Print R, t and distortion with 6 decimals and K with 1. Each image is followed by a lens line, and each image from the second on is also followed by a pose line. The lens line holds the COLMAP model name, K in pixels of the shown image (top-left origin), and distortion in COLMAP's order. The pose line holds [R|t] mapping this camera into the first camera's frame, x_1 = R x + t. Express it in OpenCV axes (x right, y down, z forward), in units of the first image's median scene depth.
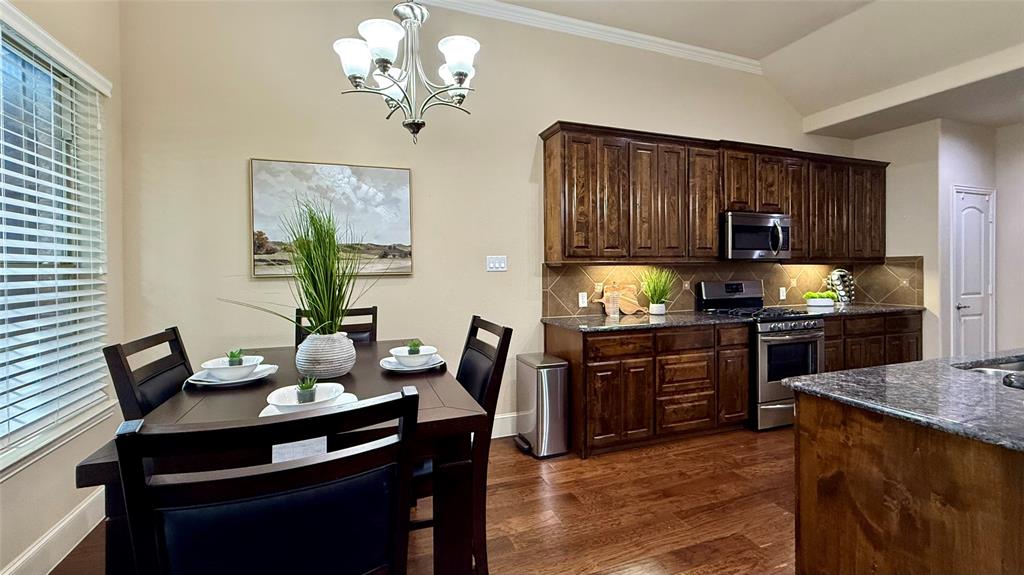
lens RADIAL K [[417.6, 0, 506.5], [0, 417.6, 264.4], [0, 0, 1]] dist [0.001240, 0.000130]
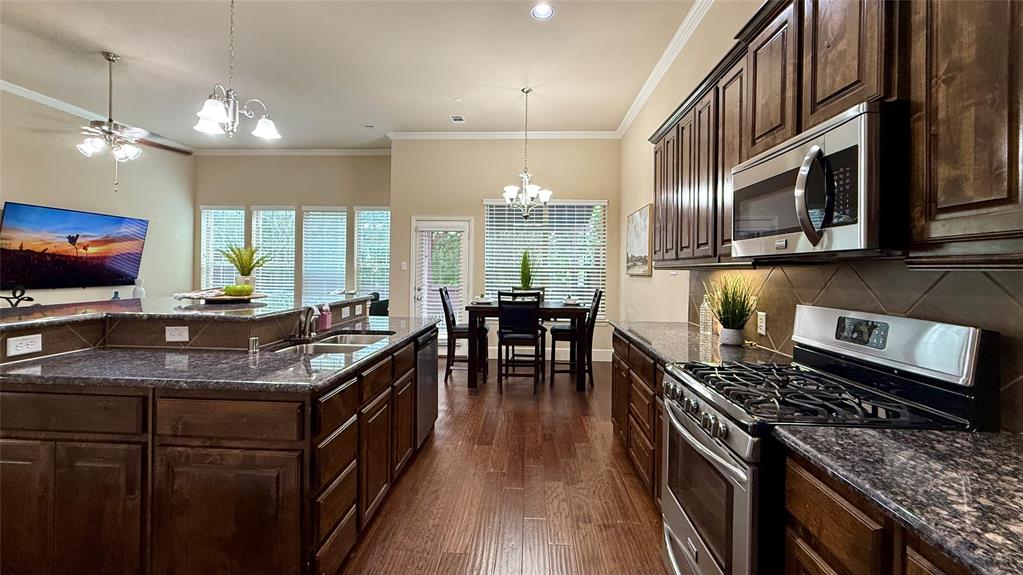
lens RADIAL K [[417.2, 0, 506.0], [0, 417.2, 264.4], [0, 0, 1]] dist [0.001240, 0.000130]
pose [[-0.395764, -0.010104, -0.918297, 1.132994], [-0.005632, 0.999947, -0.008576, 0.000874], [0.918335, 0.001778, -0.395800, 0.955184]]
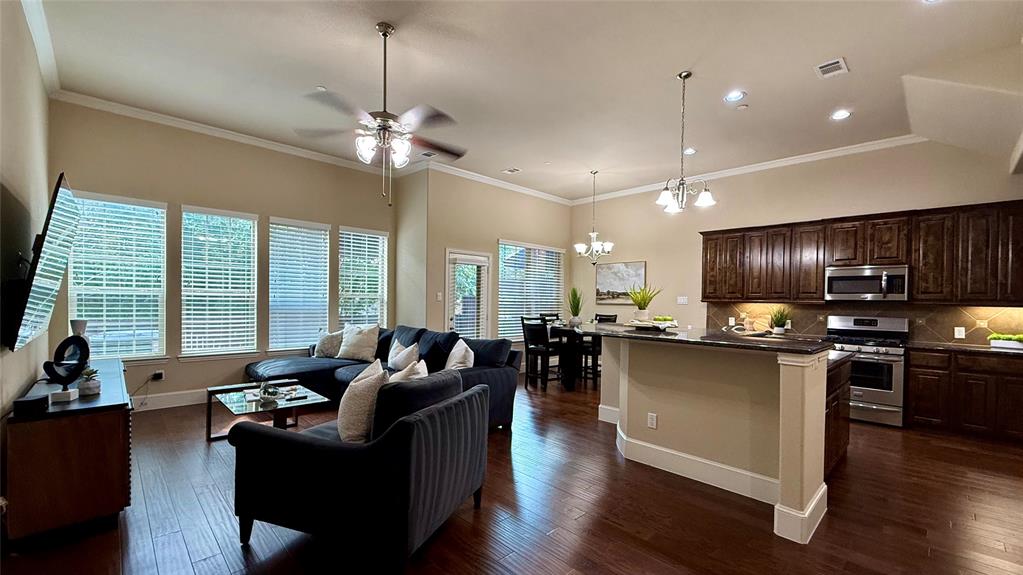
lens RADIAL K [[422.4, 0, 504.3], [0, 422.4, 305.0], [0, 0, 1]] dist [-0.000753, -0.000491]
pose [[0.400977, 0.024043, -0.915773, 1.447271], [-0.013480, 0.999702, 0.020344, -0.010330], [0.915989, 0.004187, 0.401181, -0.624697]]
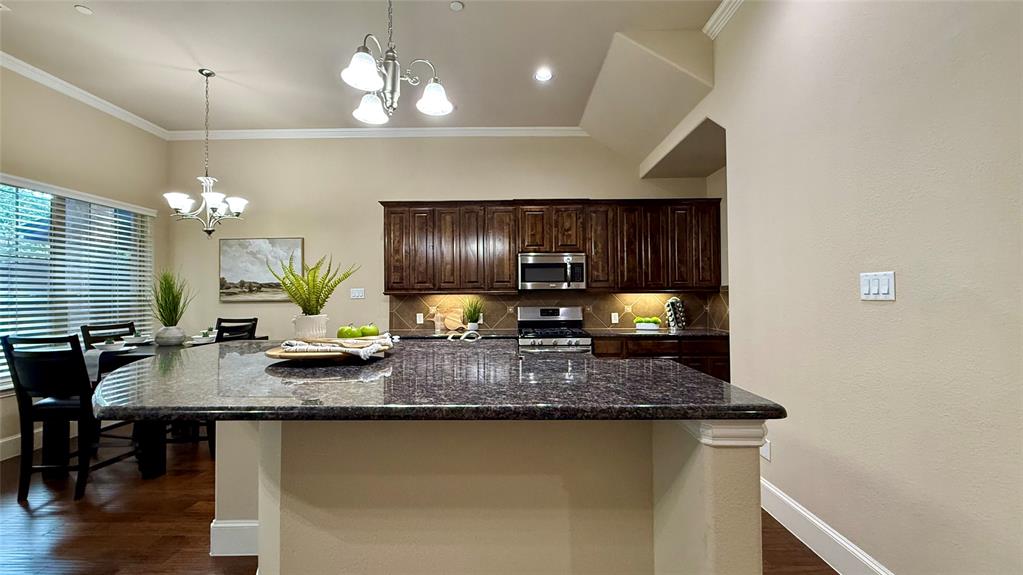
lens RADIAL K [[413.4, 0, 511.5], [0, 413.4, 287.5], [0, 0, 1]] dist [0.000587, 0.000141]
pose [[0.937568, -0.007871, -0.347714, 0.968369], [0.004171, 0.999926, -0.011387, -0.005008], [0.347778, 0.009225, 0.937531, -0.223866]]
